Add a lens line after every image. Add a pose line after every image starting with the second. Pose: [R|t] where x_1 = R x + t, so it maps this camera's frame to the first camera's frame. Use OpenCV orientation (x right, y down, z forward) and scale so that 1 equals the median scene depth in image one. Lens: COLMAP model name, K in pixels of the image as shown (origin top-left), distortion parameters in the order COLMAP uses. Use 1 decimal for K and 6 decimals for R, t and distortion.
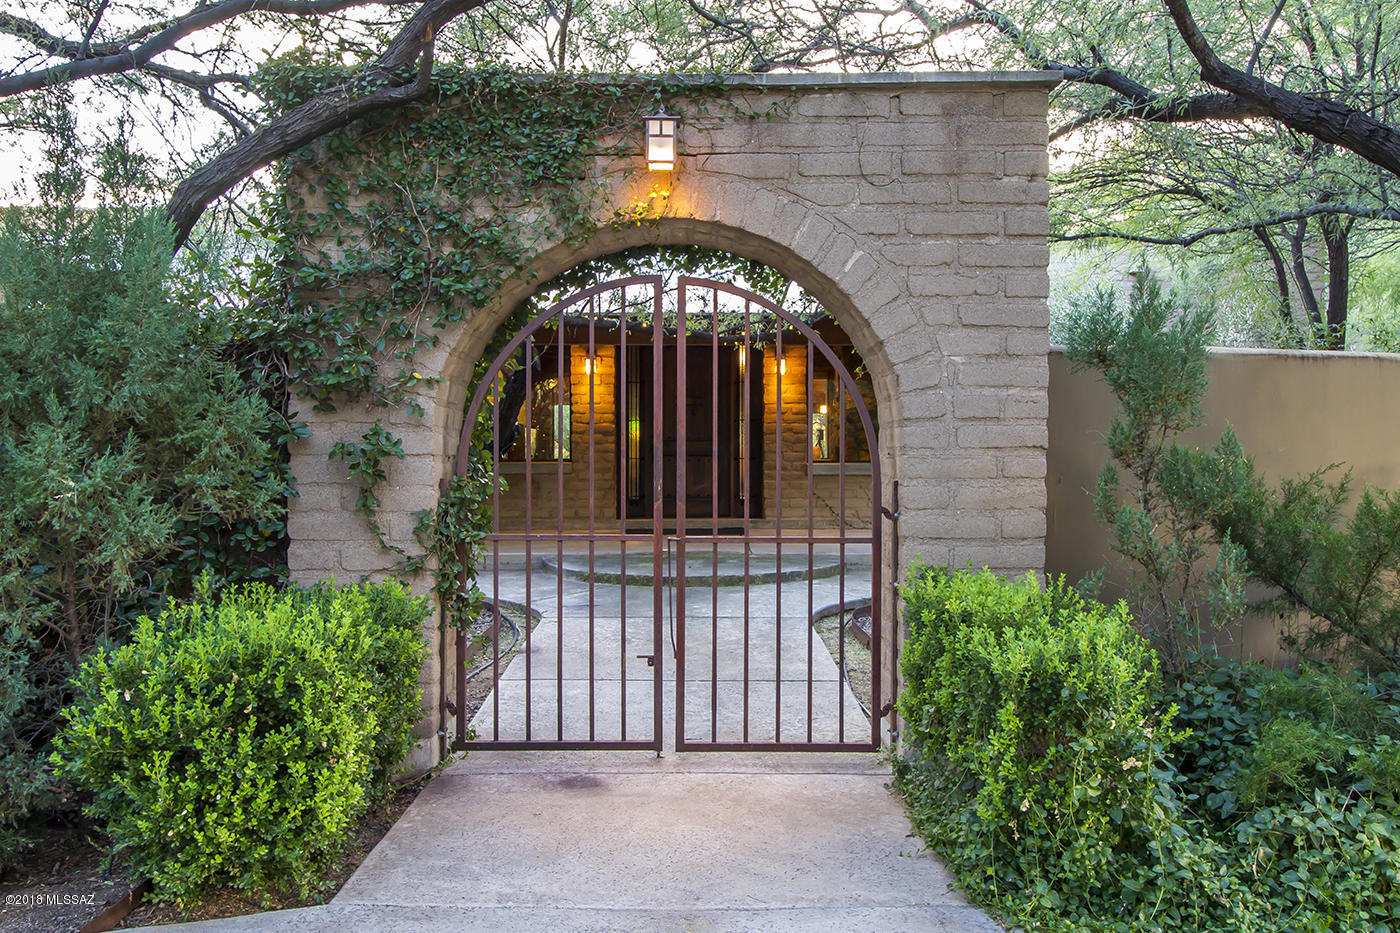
lens RADIAL K [[1170.0, 0, 700.0], [0, 1170.0, 466.5], [0, 0, 1]] dist [-0.004478, -0.002090]
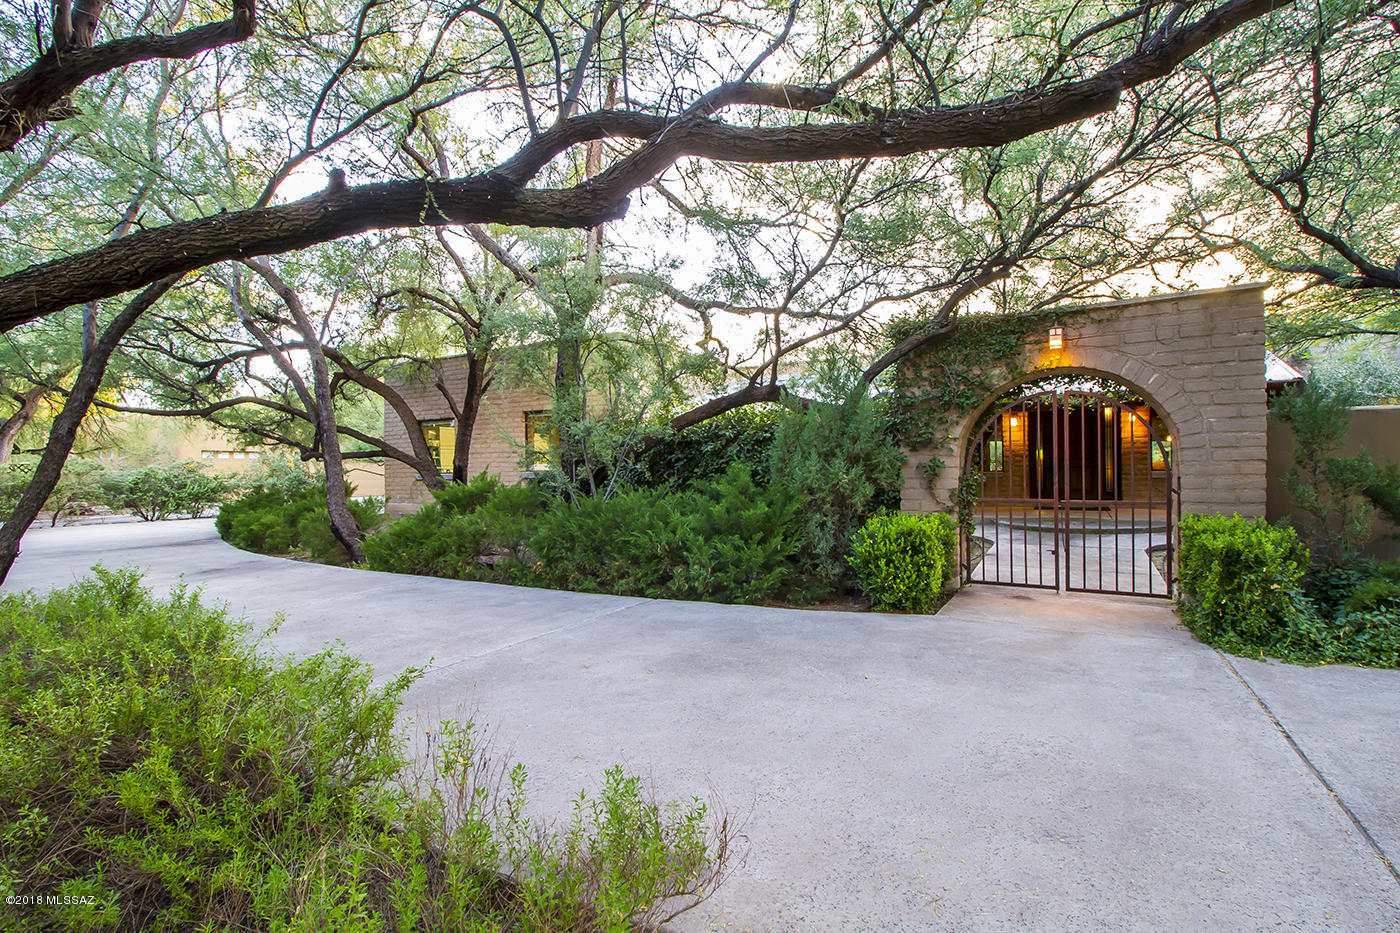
lens RADIAL K [[649.2, 0, 714.9], [0, 649.2, 468.3], [0, 0, 1]] dist [0.026545, -0.014602]
pose [[0.870928, -0.011569, -0.491274, 0.013759], [0.005189, 0.999884, -0.014347, 0.011049], [0.491383, 0.009946, 0.870887, -0.517179]]
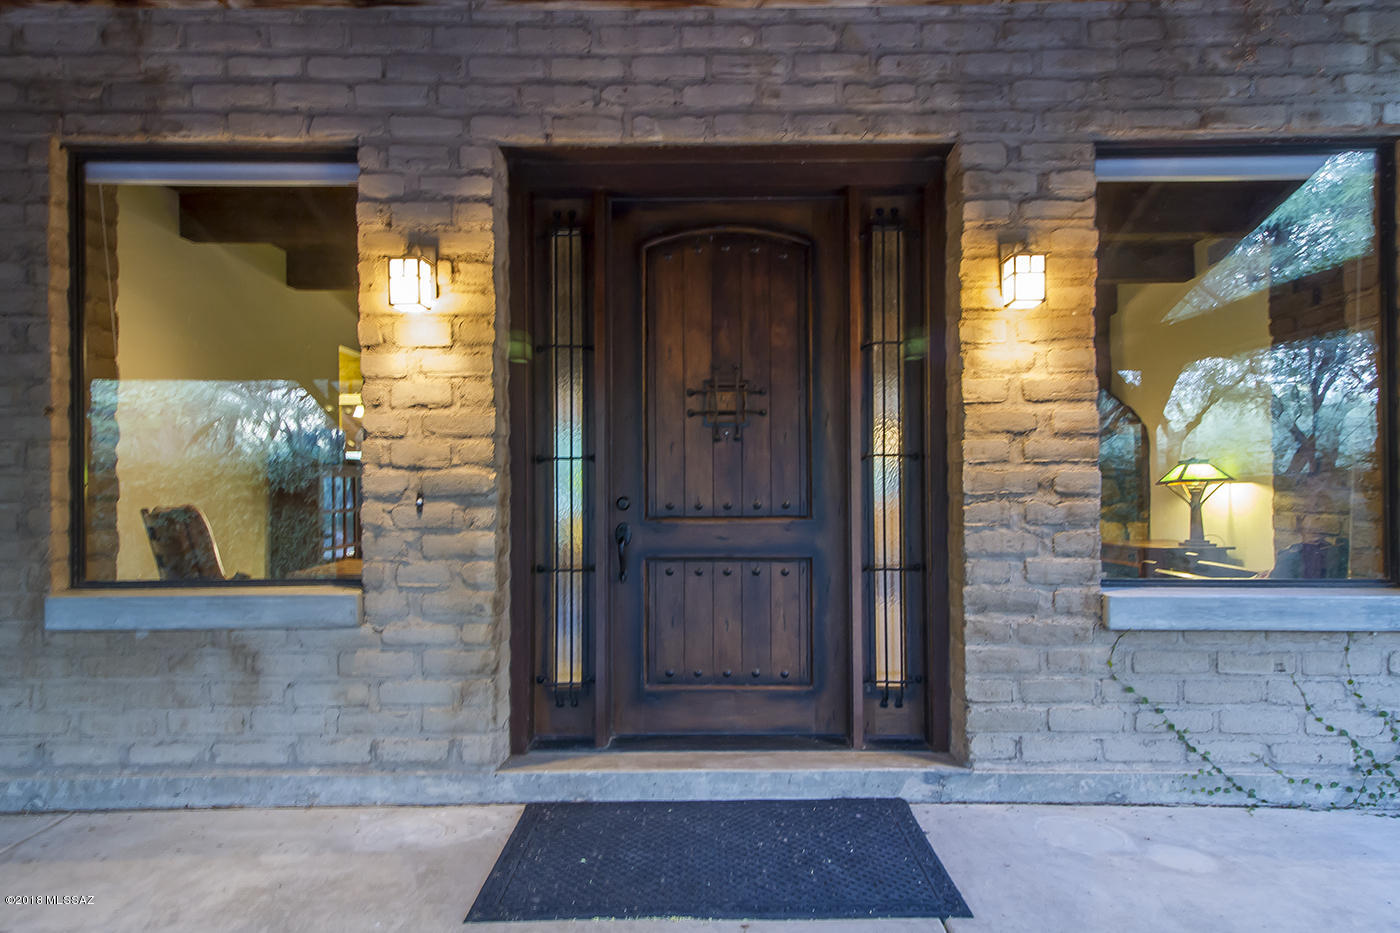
lens RADIAL K [[910.3, 0, 700.0], [0, 910.3, 466.5], [0, 0, 1]] dist [0.001995, 0.001025]
pose [[0.999832, -0.004382, -0.017779, -0.038816], [0.003851, 0.999549, -0.029770, -0.090695], [0.017902, 0.029697, 0.999399, 2.305675]]
